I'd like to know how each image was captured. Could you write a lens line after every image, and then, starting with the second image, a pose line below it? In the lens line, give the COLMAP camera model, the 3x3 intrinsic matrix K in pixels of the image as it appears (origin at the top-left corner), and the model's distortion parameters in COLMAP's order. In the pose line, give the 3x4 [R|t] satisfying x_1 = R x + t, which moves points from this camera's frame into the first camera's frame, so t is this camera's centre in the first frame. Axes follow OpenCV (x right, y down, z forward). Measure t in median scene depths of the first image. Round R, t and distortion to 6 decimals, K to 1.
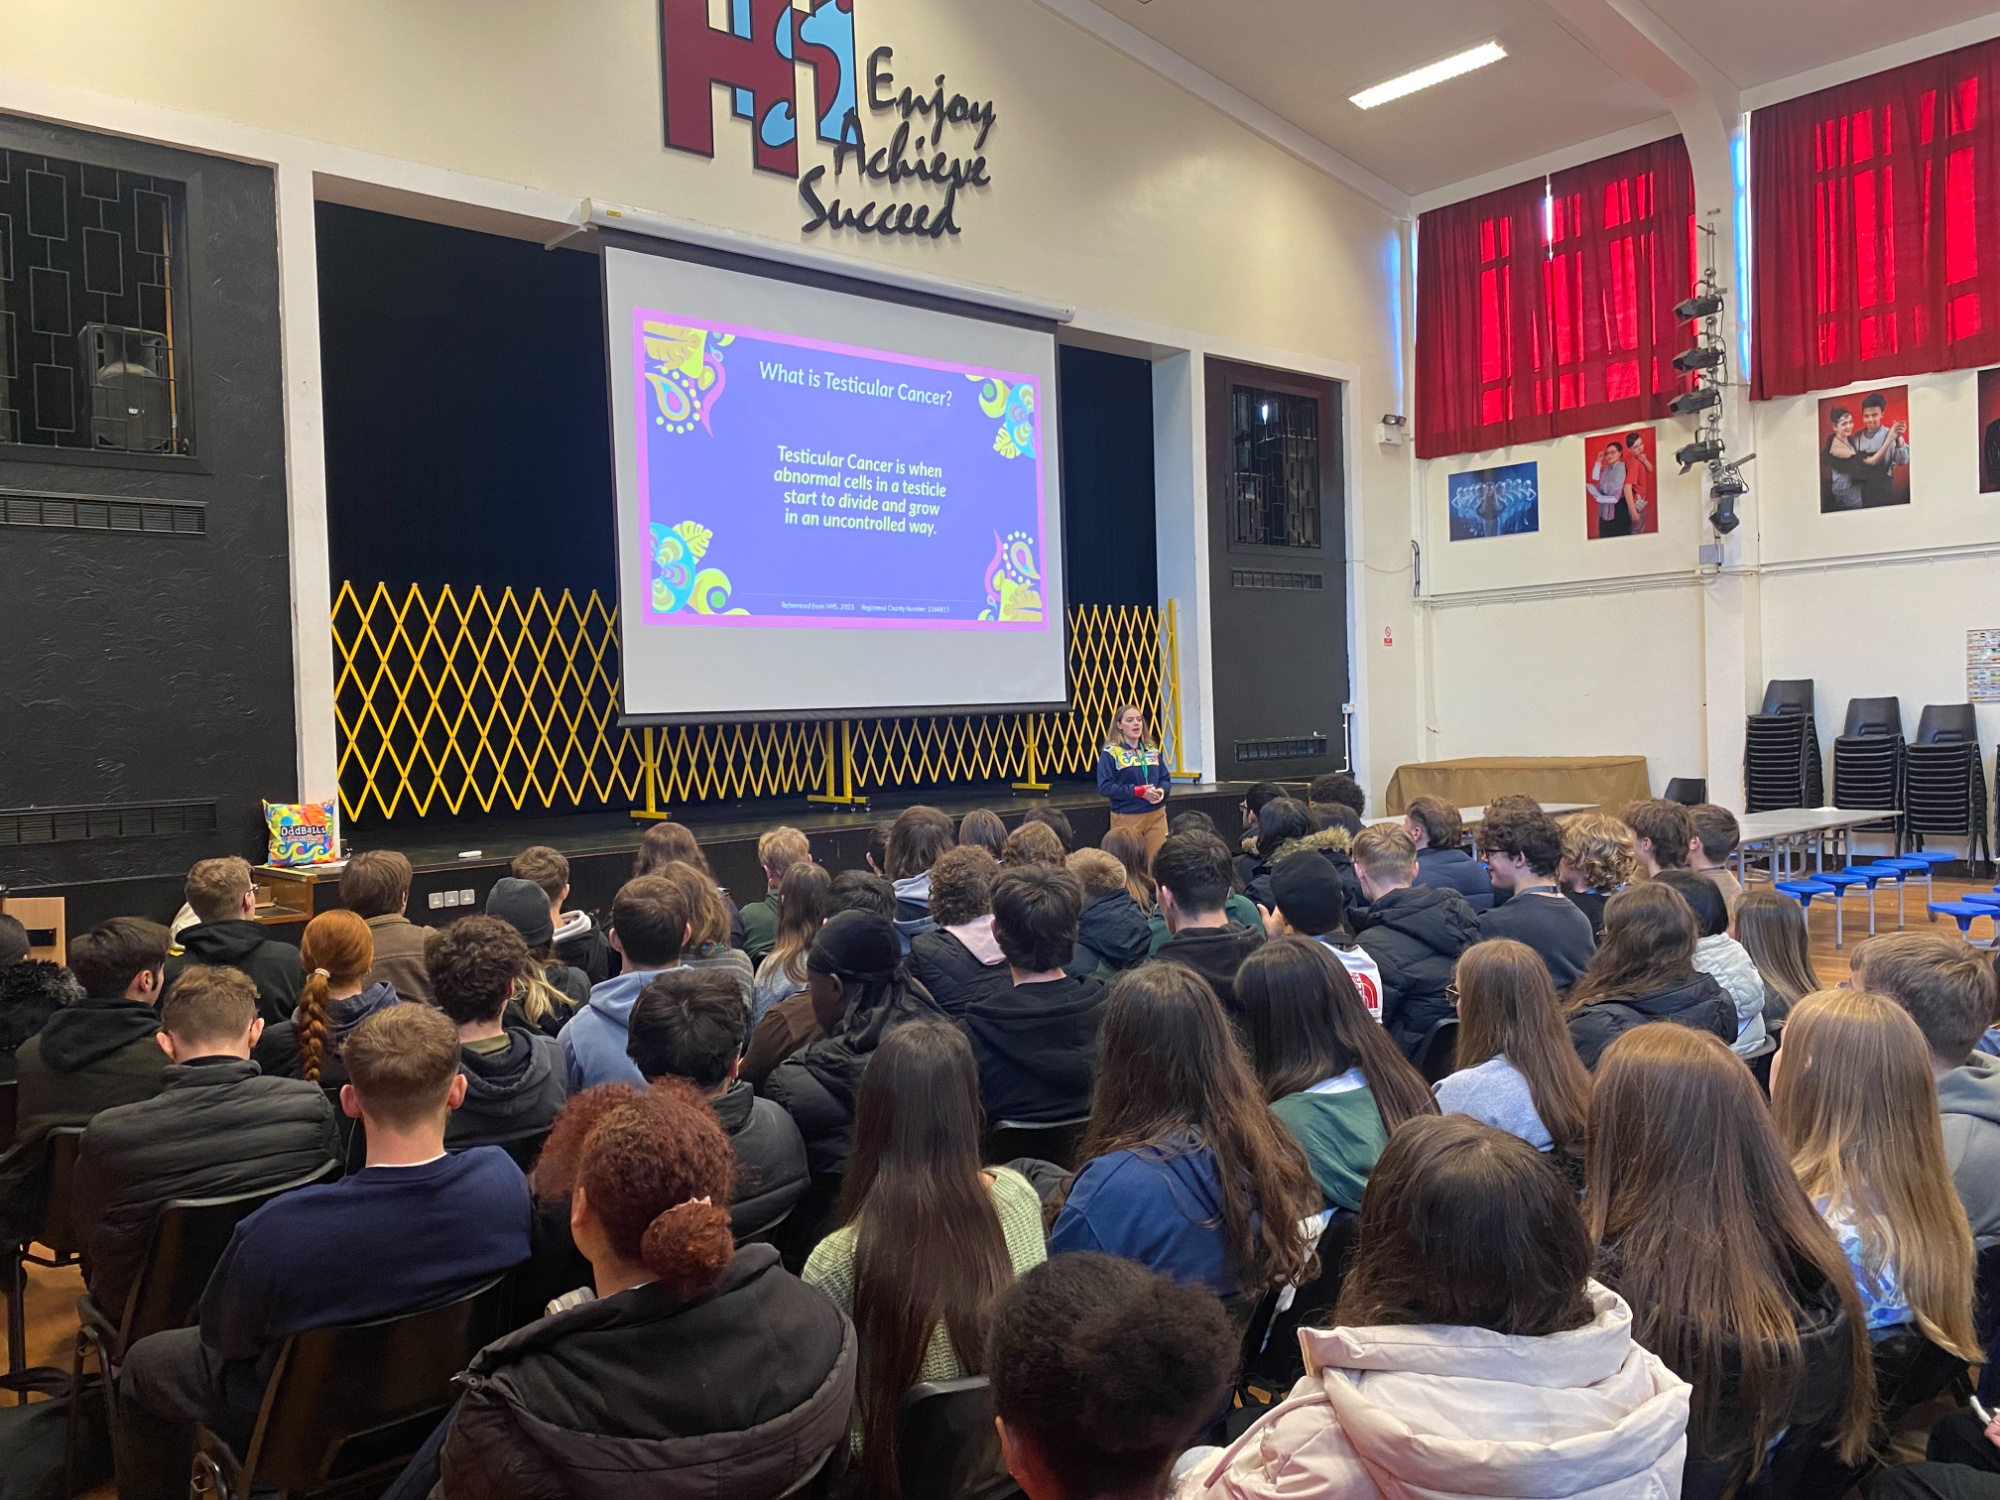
lens RADIAL K [[1543.0, 0, 1008.6], [0, 1543.0, 715.0], [0, 0, 1]] dist [0.042173, -0.011893]
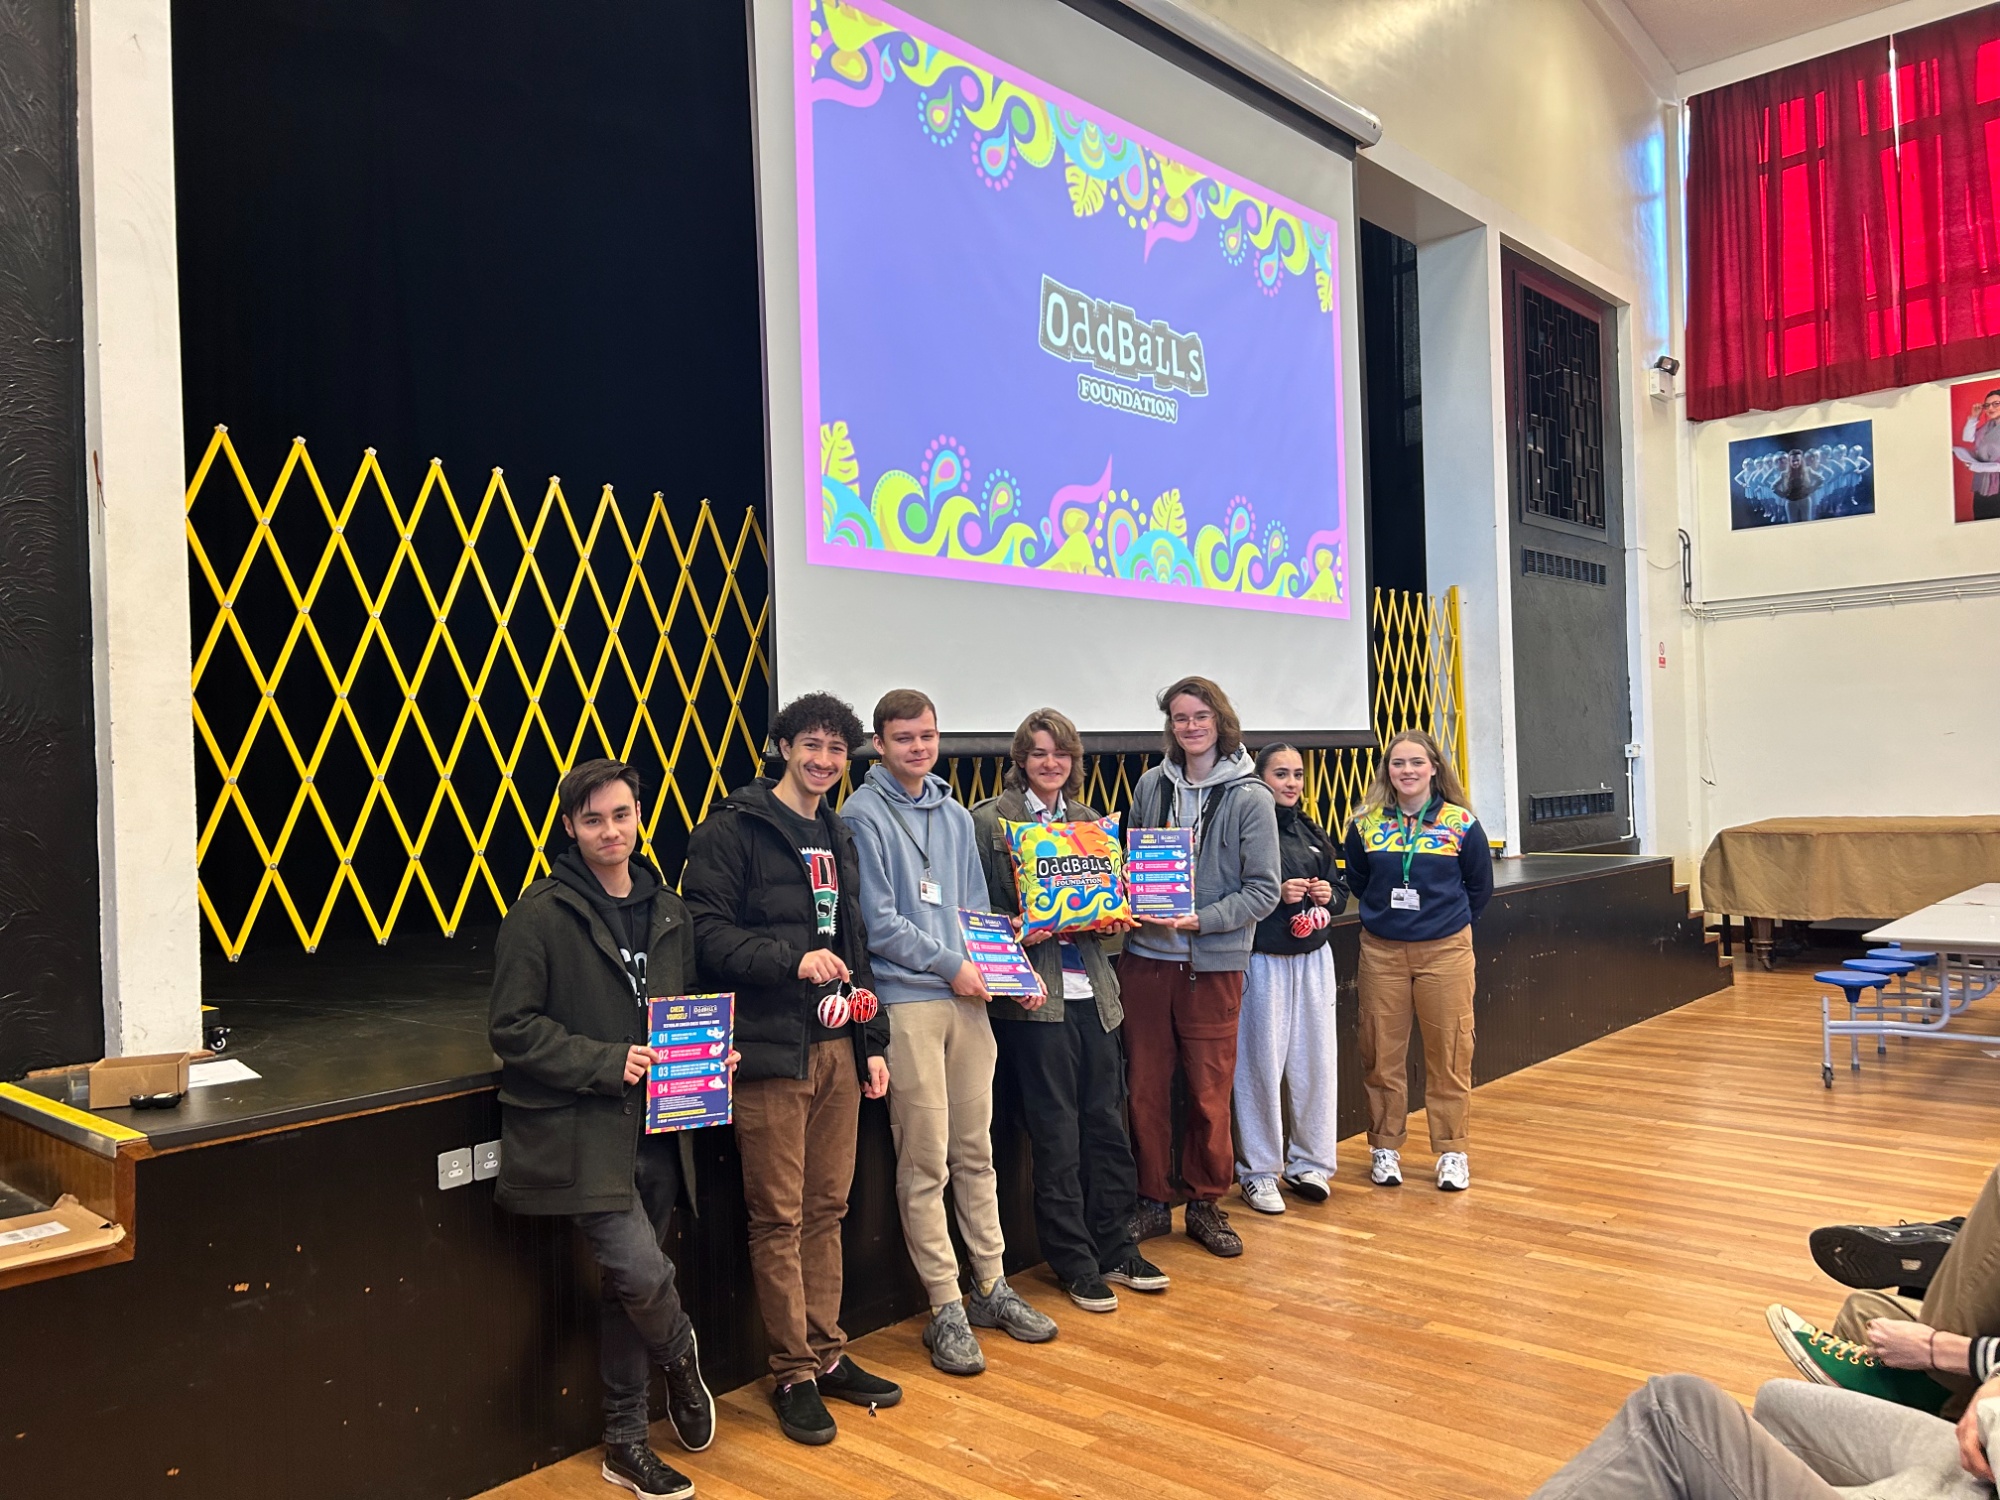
lens RADIAL K [[1496.2, 0, 1004.9], [0, 1496.2, 749.6], [0, 0, 1]] dist [0.026353, -0.003221]
pose [[0.994977, 0.003143, 0.100058, -0.144826], [-0.001185, 0.999807, -0.019622, 0.009218], [-0.100100, 0.019405, 0.994788, 0.324115]]
